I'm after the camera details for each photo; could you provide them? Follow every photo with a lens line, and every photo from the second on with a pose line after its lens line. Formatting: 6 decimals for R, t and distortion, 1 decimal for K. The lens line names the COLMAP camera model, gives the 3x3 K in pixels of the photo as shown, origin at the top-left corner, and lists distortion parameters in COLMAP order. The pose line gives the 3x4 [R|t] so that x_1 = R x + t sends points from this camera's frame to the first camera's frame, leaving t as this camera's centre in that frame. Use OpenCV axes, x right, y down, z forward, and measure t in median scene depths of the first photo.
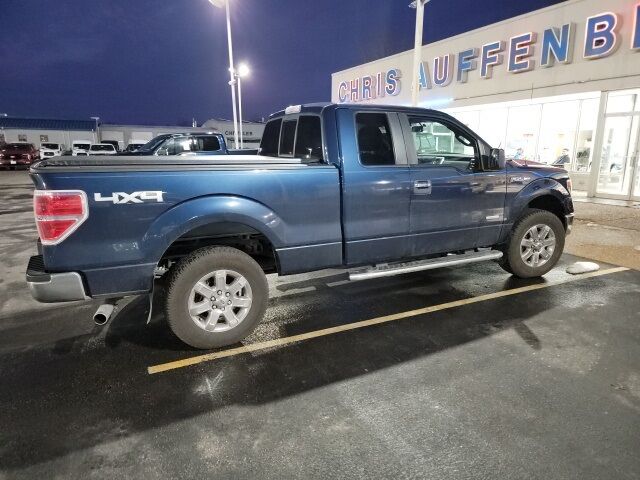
lens RADIAL K [[439.6, 0, 319.9], [0, 439.6, 216.5], [0, 0, 1]] dist [-0.083516, -0.000255]
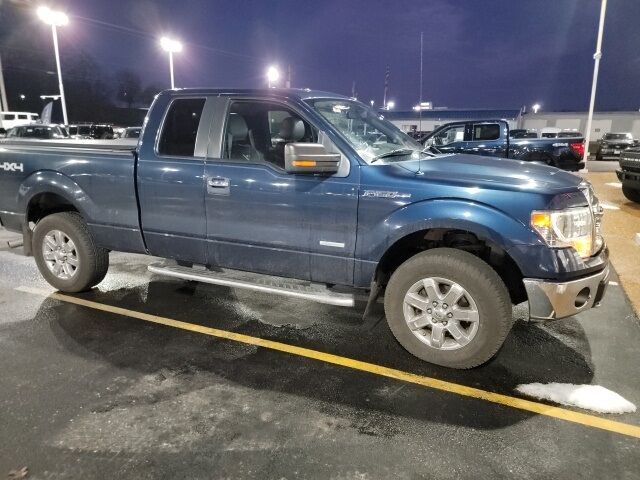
lens RADIAL K [[449.5, 0, 320.0], [0, 449.5, 240.0], [0, 0, 1]] dist [-0.002676, -0.003145]
pose [[0.651787, 0.175197, -0.737888, 0.999976], [-0.151880, 0.983395, 0.099331, -0.079025], [0.743038, 0.047328, 0.667573, 0.567021]]
